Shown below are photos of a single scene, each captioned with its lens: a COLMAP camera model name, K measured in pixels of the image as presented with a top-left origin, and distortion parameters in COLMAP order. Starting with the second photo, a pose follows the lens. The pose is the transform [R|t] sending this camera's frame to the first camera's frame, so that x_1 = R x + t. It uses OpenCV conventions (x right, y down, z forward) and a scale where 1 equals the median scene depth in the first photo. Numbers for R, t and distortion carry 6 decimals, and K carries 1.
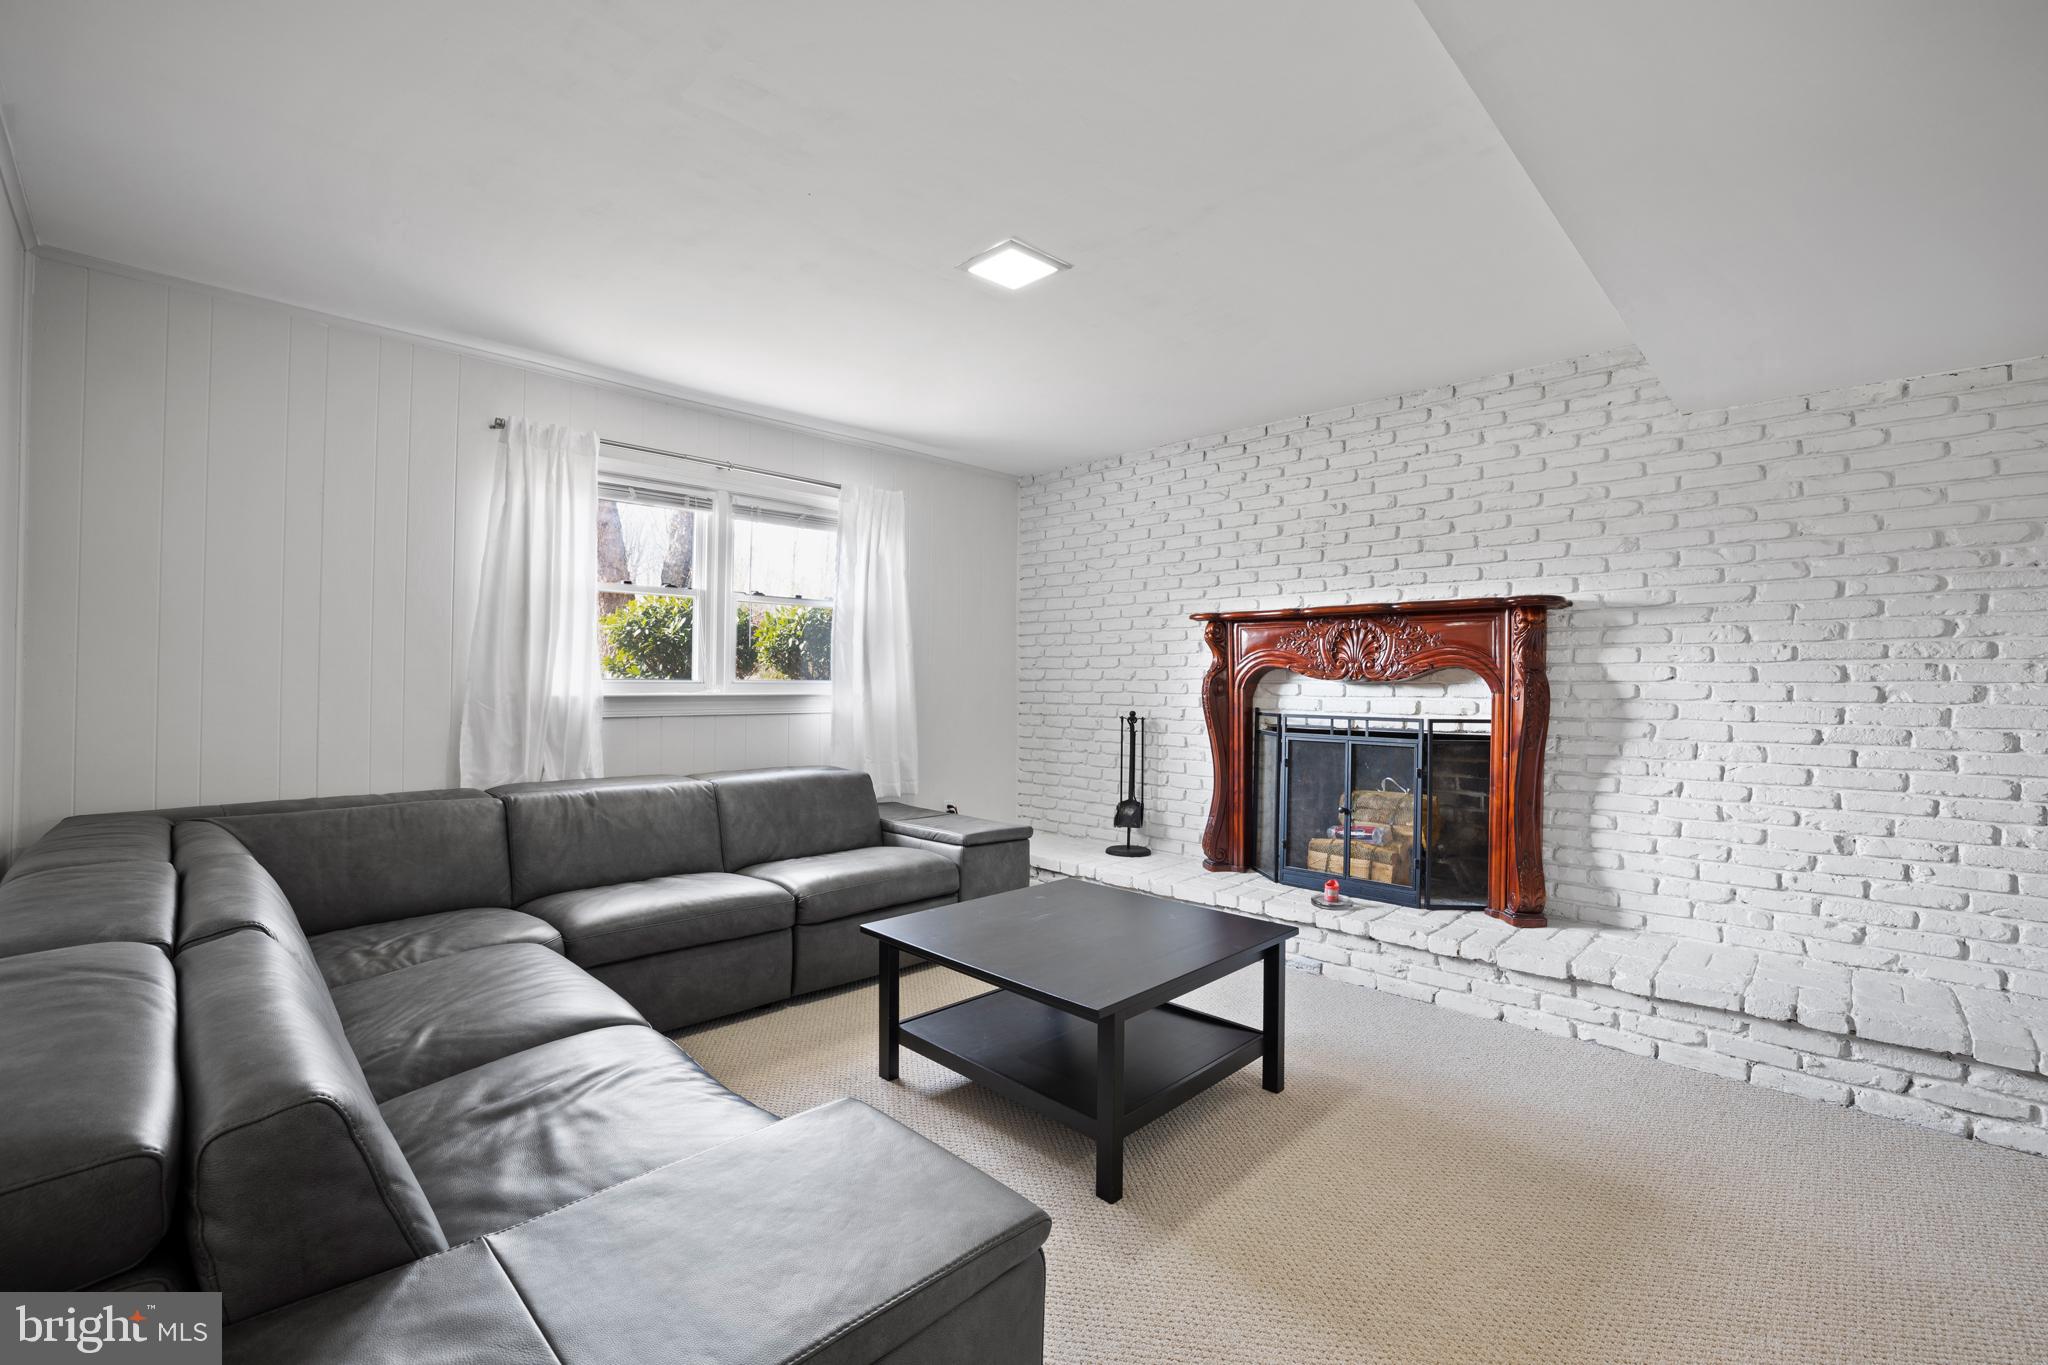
lens RADIAL K [[877.4, 0, 1028.3], [0, 877.4, 665.5], [0, 0, 1]] dist [-0.005319, 0.003618]
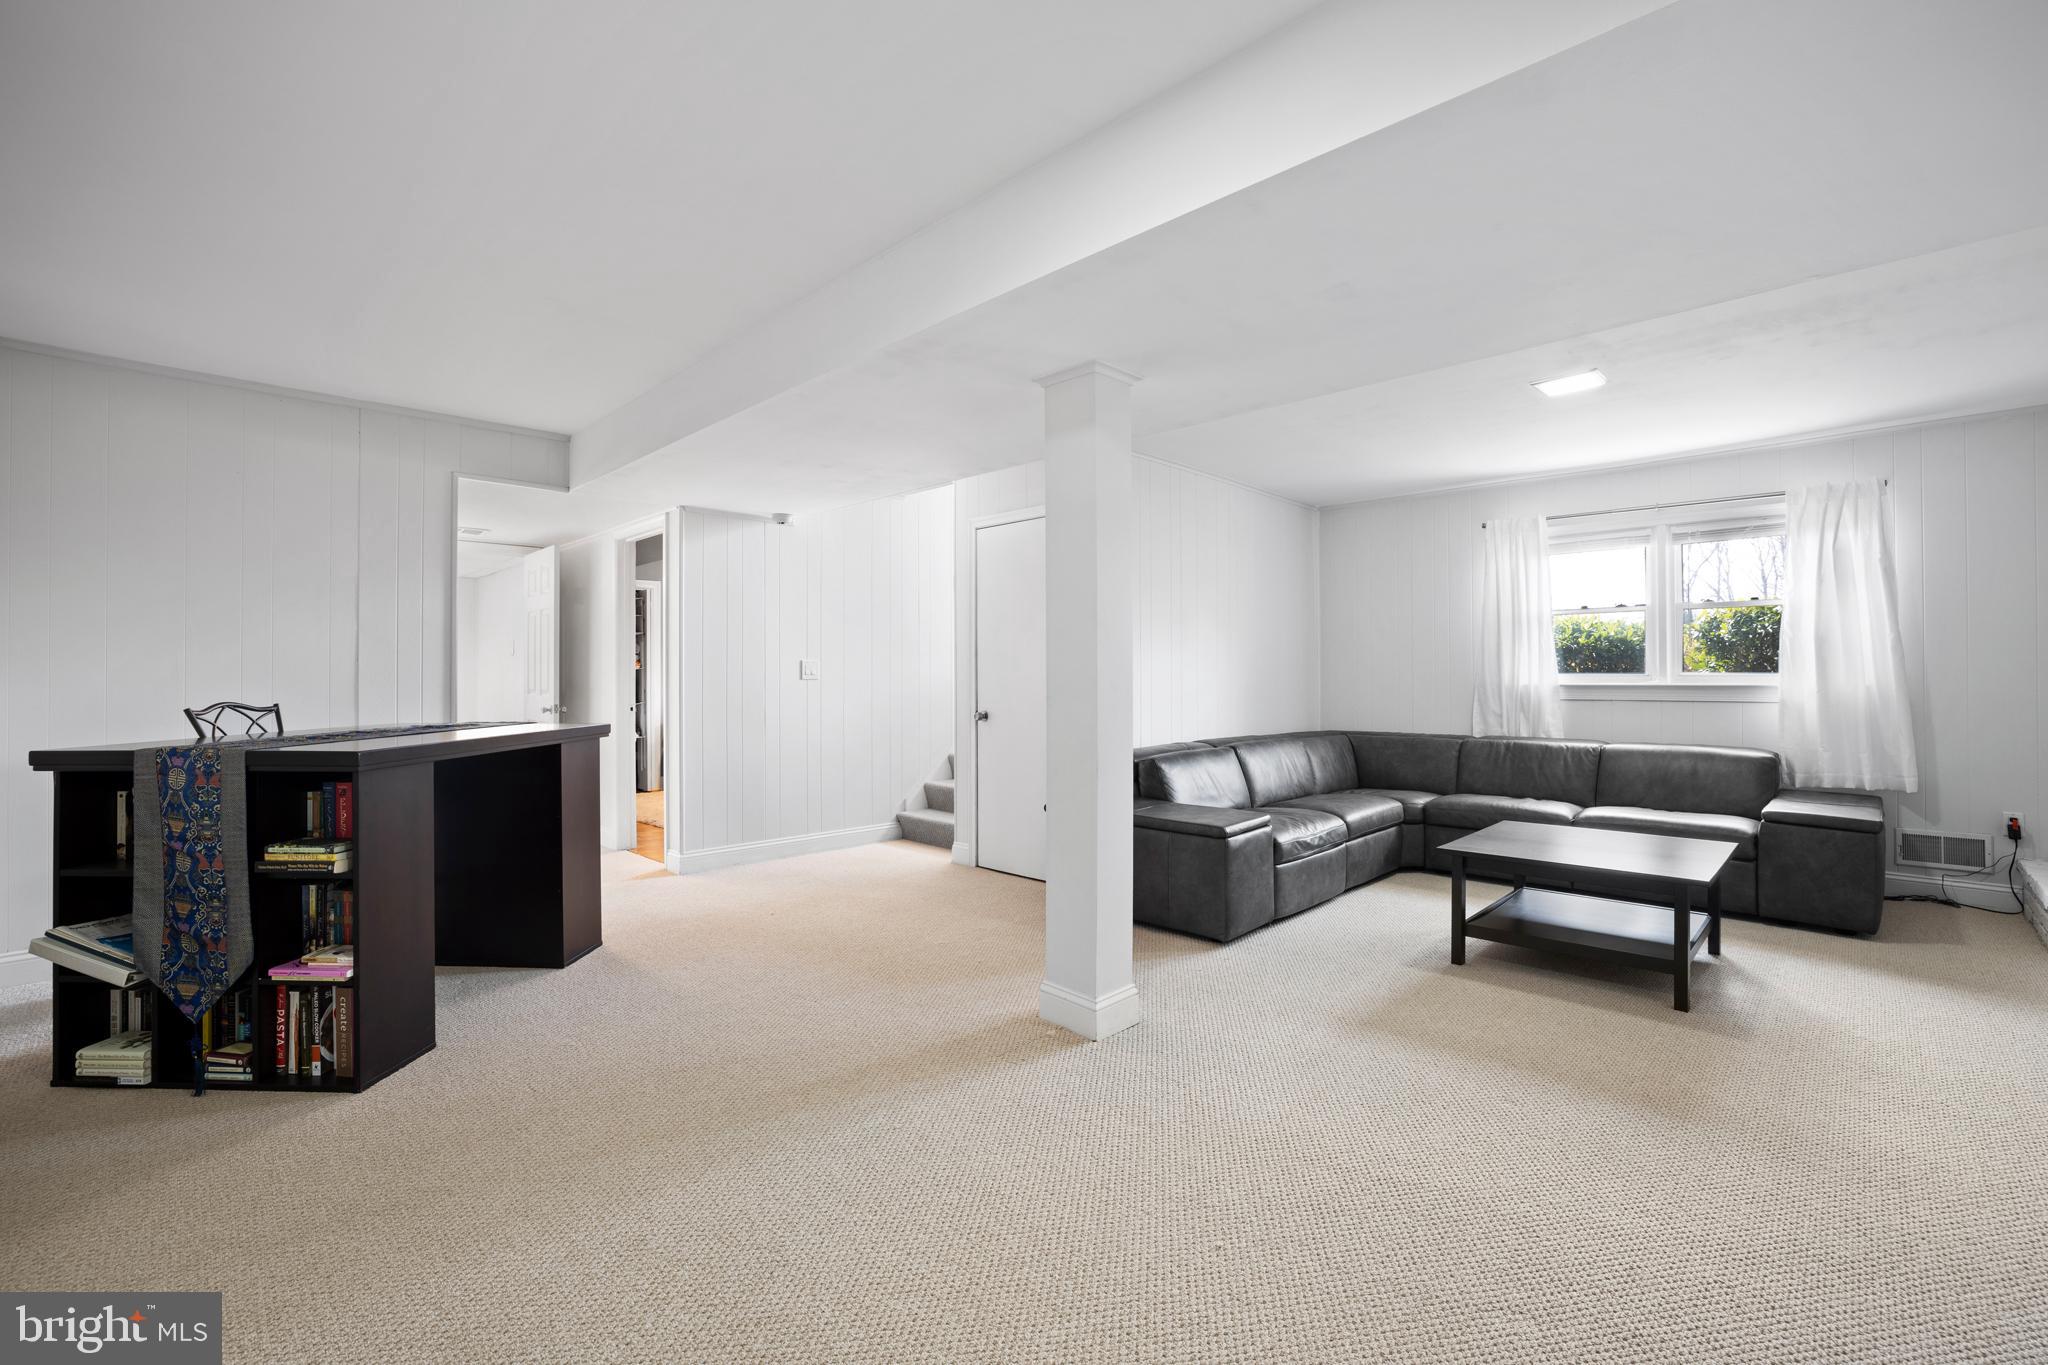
lens RADIAL K [[877.4, 0, 1019.3], [0, 877.4, 675.9], [0, 0, 1]] dist [-0.005319, 0.003618]
pose [[0.002098, -0.003598, -0.999991, 1.794864], [0.027634, 0.999612, -0.003539, -0.001420], [0.999616, -0.027626, 0.002197, 0.113388]]
